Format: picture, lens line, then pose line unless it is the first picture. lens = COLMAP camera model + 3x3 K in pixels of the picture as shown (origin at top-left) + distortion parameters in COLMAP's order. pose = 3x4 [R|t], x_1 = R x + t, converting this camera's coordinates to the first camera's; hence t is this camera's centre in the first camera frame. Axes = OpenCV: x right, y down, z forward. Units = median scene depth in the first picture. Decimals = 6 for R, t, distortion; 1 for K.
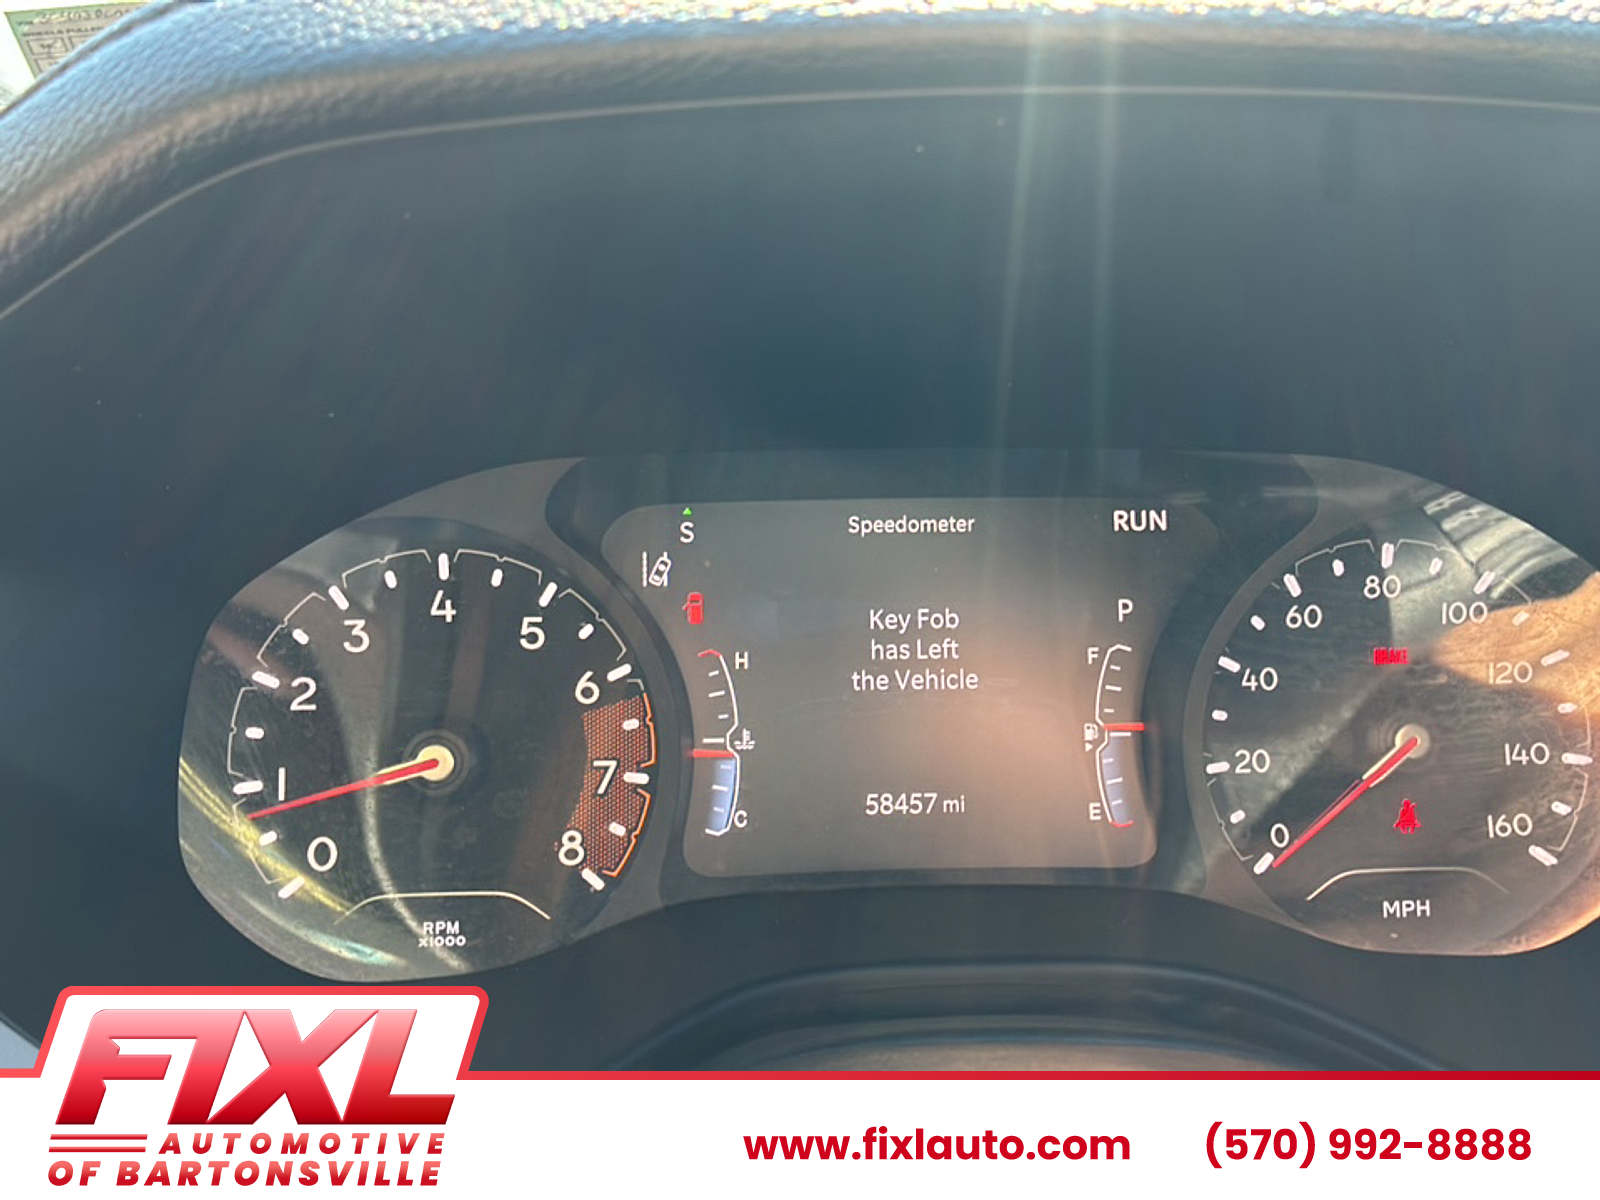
lens RADIAL K [[1654.2, 0, 831.0], [0, 1654.2, 571.9], [0, 0, 1]] dist [0.023145, 0.000000]
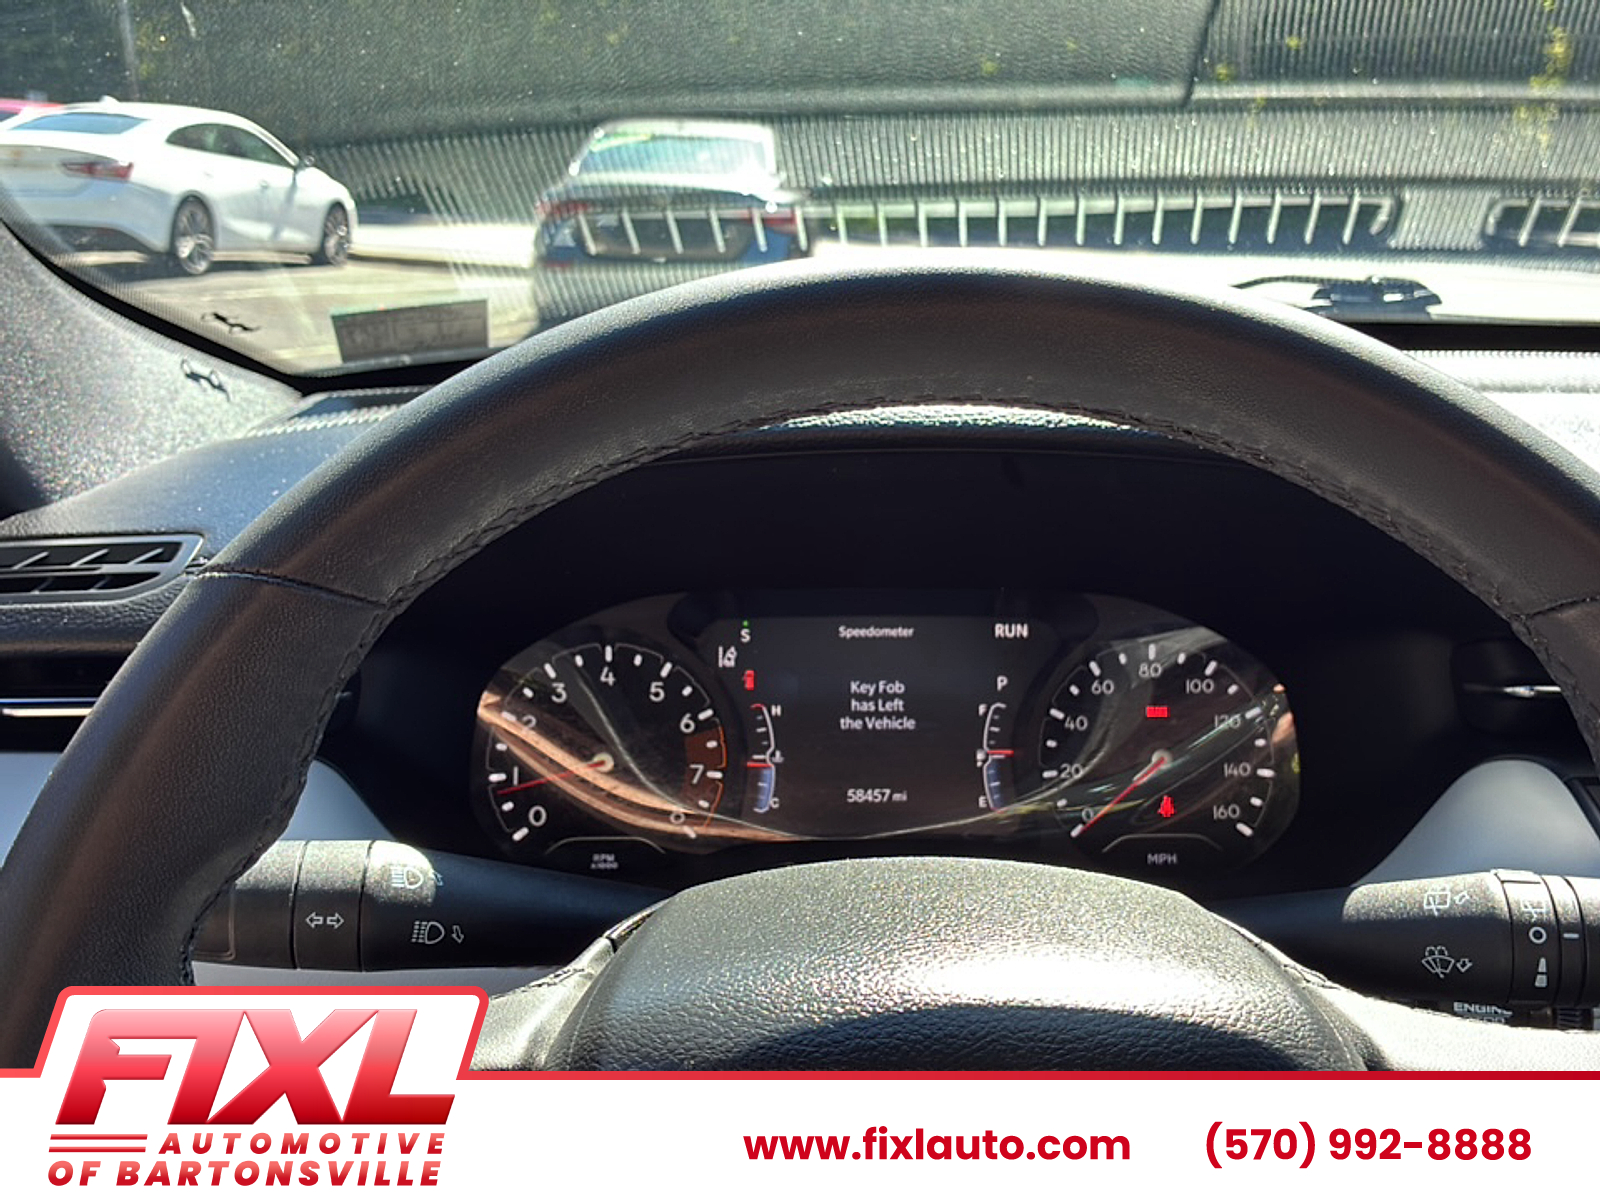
lens RADIAL K [[1654.2, 0, 799.7], [0, 1654.2, 561.1], [0, 0, 1]] dist [0.023145, 0.000000]
pose [[0.997656, 0.003092, -0.068364, 0.089189], [-0.008671, 0.996638, -0.081476, 0.039562], [0.067882, 0.081877, 0.994328, -0.735680]]
